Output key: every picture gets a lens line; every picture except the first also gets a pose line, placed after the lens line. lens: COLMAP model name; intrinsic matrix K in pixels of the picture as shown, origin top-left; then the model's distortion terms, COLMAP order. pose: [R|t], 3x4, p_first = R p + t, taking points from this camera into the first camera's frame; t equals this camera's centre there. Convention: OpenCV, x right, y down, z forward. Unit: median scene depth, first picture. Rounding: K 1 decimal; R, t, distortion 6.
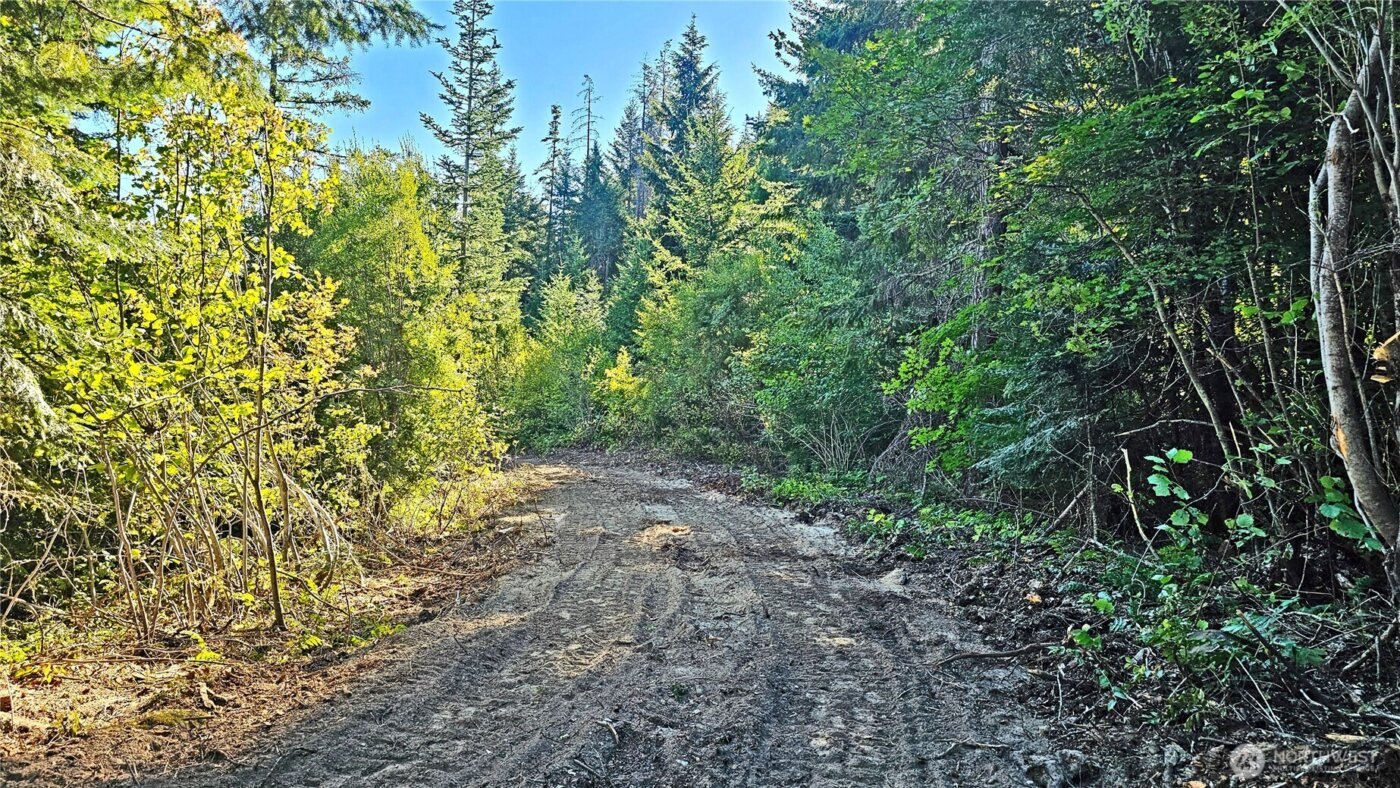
lens RADIAL K [[887.2, 0, 697.8], [0, 887.2, 396.3], [0, 0, 1]] dist [0.001109, -0.000577]
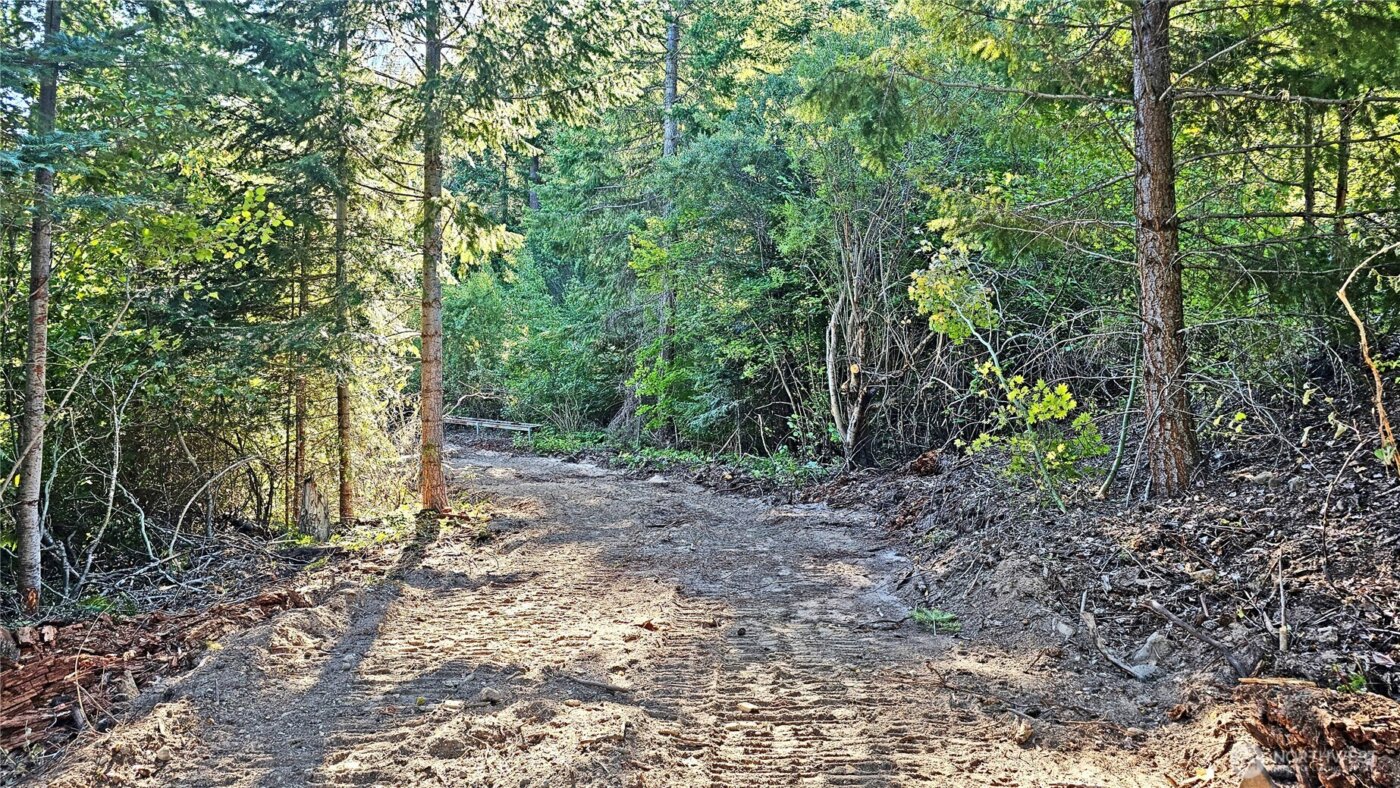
lens RADIAL K [[887.2, 0, 700.7], [0, 887.2, 392.4], [0, 0, 1]] dist [0.001109, -0.000577]
pose [[0.889544, -0.005892, 0.456812, -1.148199], [-0.007275, 0.999607, 0.027058, -0.100550], [-0.456792, -0.027392, 0.889151, -1.602184]]
